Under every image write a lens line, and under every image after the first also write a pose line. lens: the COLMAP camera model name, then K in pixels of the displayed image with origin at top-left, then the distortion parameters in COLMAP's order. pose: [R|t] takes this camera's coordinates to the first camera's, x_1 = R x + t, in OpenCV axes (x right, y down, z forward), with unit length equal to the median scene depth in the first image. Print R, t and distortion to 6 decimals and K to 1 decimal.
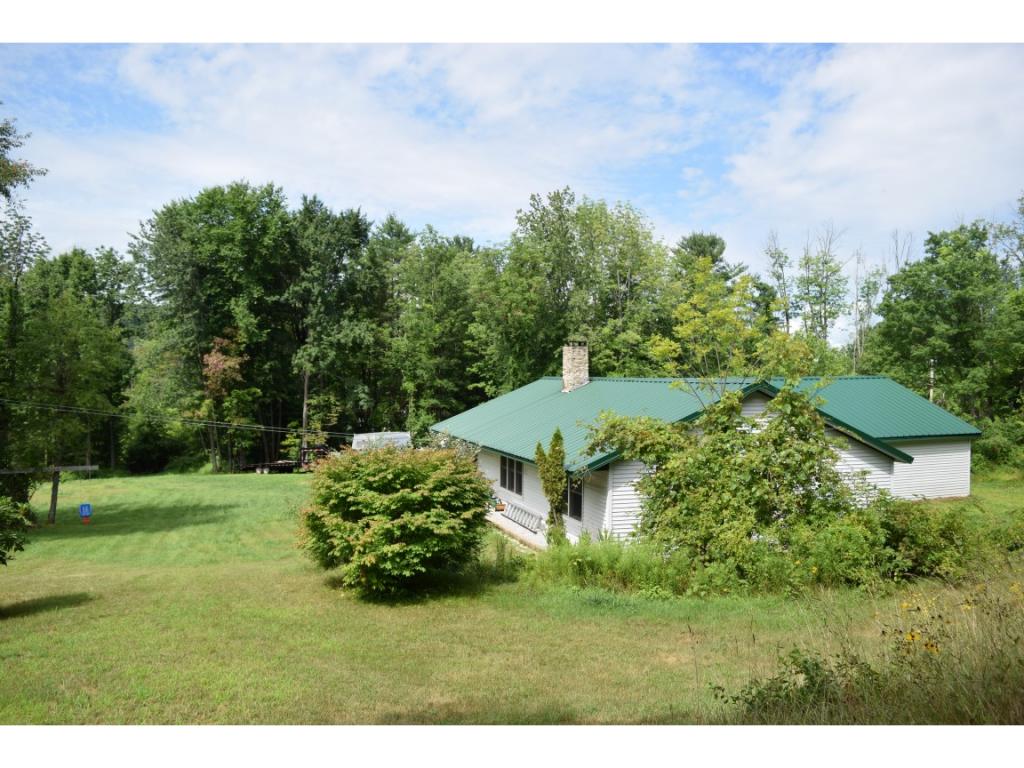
lens RADIAL K [[802.8, 0, 510.0], [0, 802.8, 376.9], [0, 0, 1]] dist [-0.091882, 0.017569]
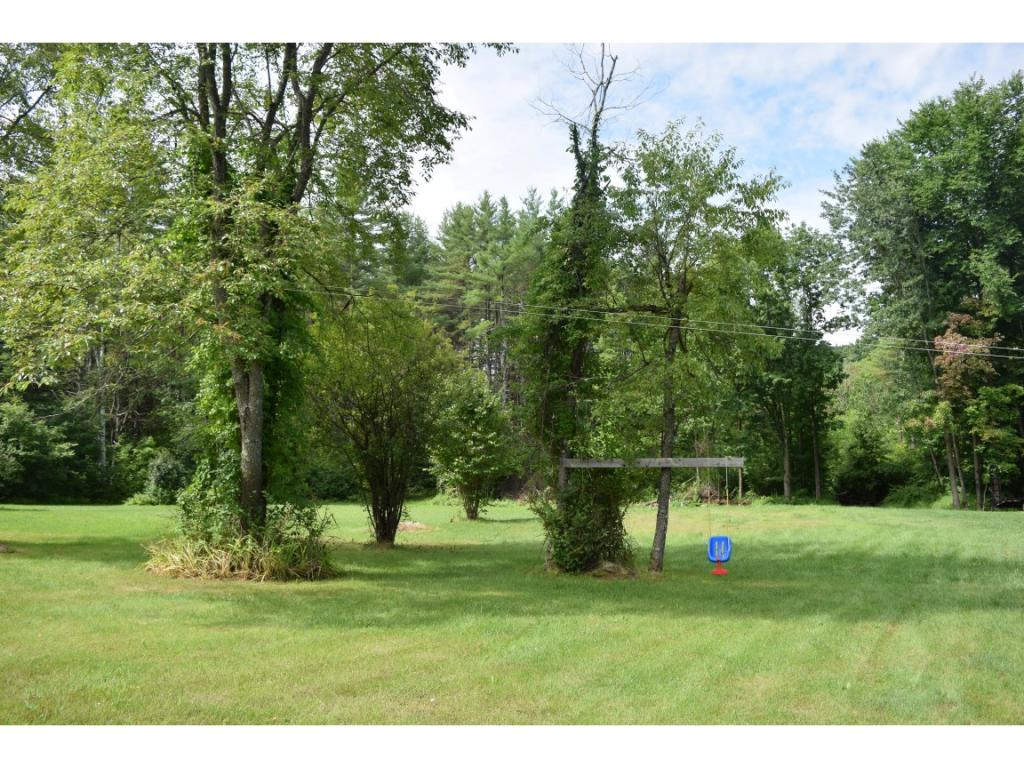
lens RADIAL K [[802.8, 0, 511.4], [0, 802.8, 377.3], [0, 0, 1]] dist [-0.091882, 0.017569]
pose [[0.658492, -0.058775, -0.750290, -0.115640], [0.019037, 0.997928, -0.061466, 0.042256], [0.752347, 0.026191, 0.658246, 0.264169]]
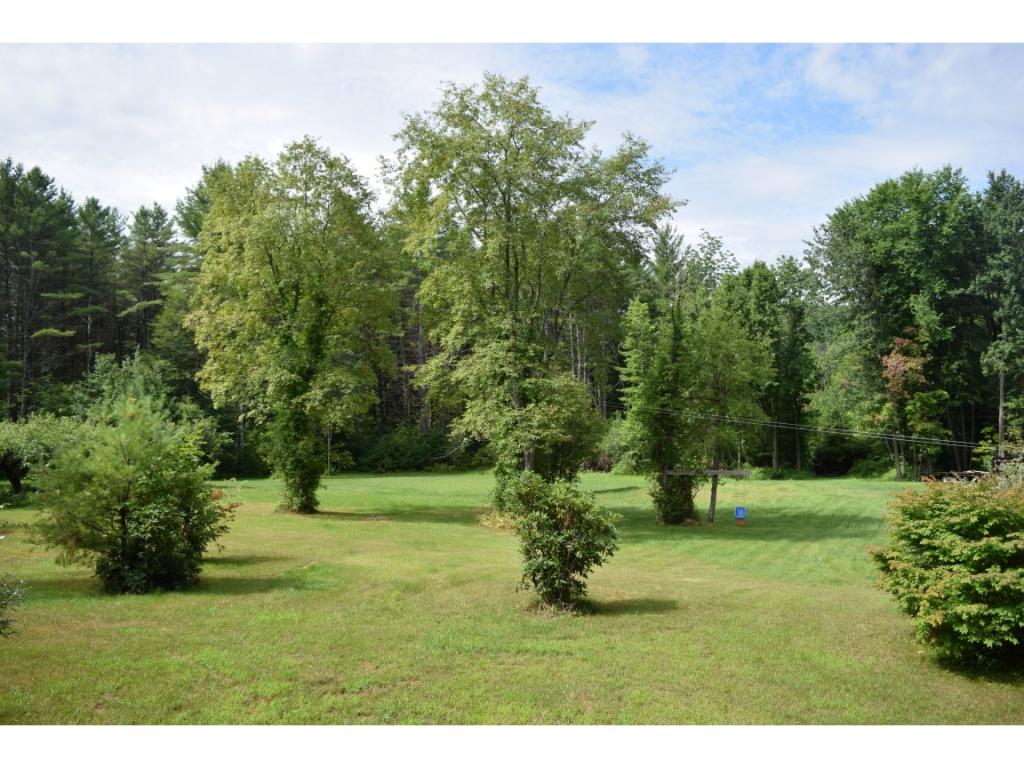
lens RADIAL K [[802.8, 0, 510.5], [0, 802.8, 377.2], [0, 0, 1]] dist [-0.091882, 0.017569]
pose [[0.664883, -0.021968, -0.746624, 0.026016], [0.023186, 0.999693, -0.008767, -0.004915], [0.746588, -0.011482, 0.665188, 0.024816]]
